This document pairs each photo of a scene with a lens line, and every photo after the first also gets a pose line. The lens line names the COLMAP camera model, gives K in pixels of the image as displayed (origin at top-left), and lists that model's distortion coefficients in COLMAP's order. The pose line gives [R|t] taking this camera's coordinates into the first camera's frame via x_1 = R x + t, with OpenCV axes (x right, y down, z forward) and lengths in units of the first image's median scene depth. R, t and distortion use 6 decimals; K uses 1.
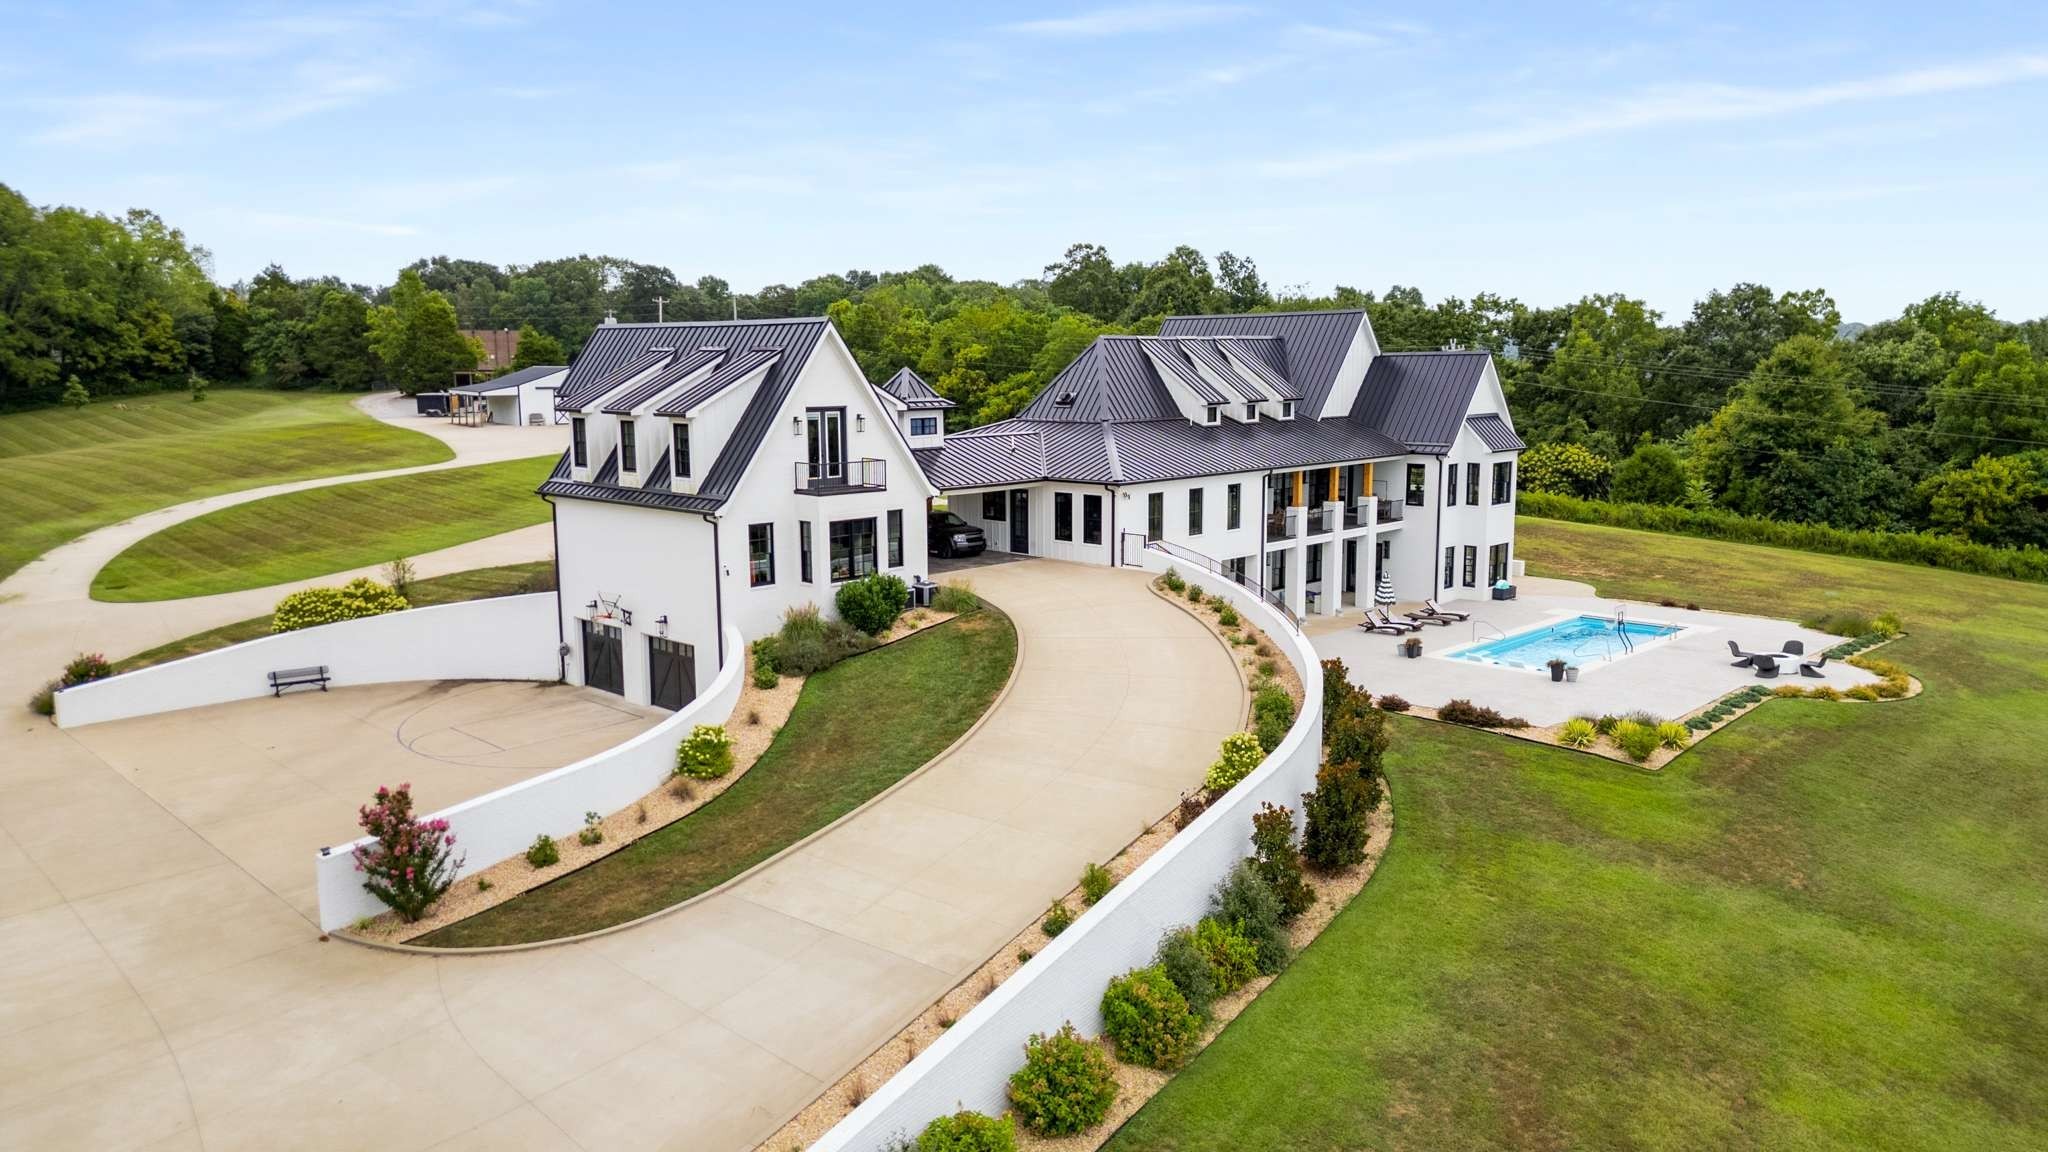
lens RADIAL K [[1429.1, 0, 1024.0], [0, 1429.1, 576.0], [0, 0, 1]] dist [0.078730, -0.101105]
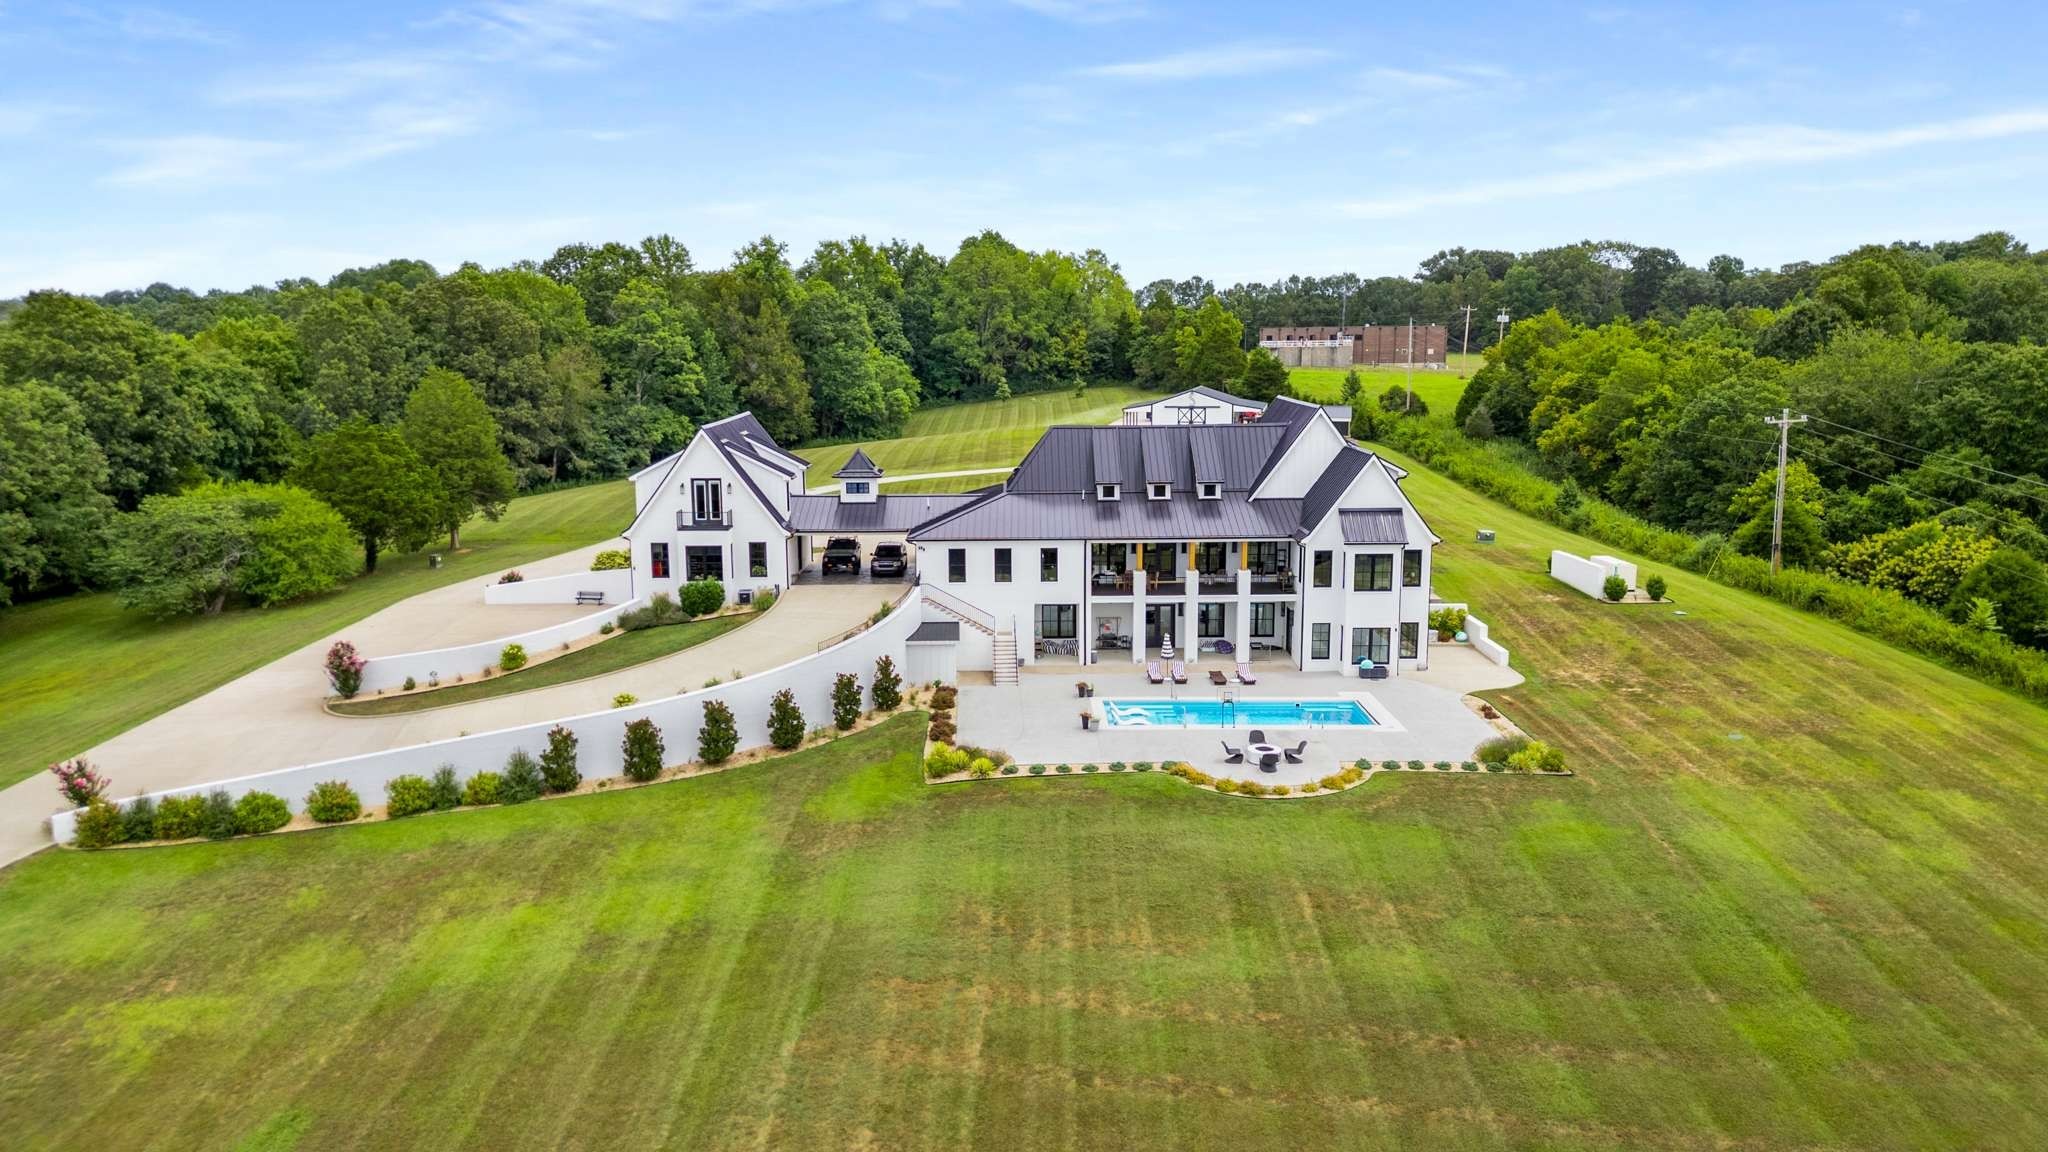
lens RADIAL K [[1429.1, 0, 1024.0], [0, 1429.1, 576.0], [0, 0, 1]] dist [0.078730, -0.101105]
pose [[0.701924, 0.123463, -0.701469, 0.356370], [-0.104295, 0.992062, 0.070247, -0.043345], [0.704574, 0.023852, 0.709229, 0.016920]]
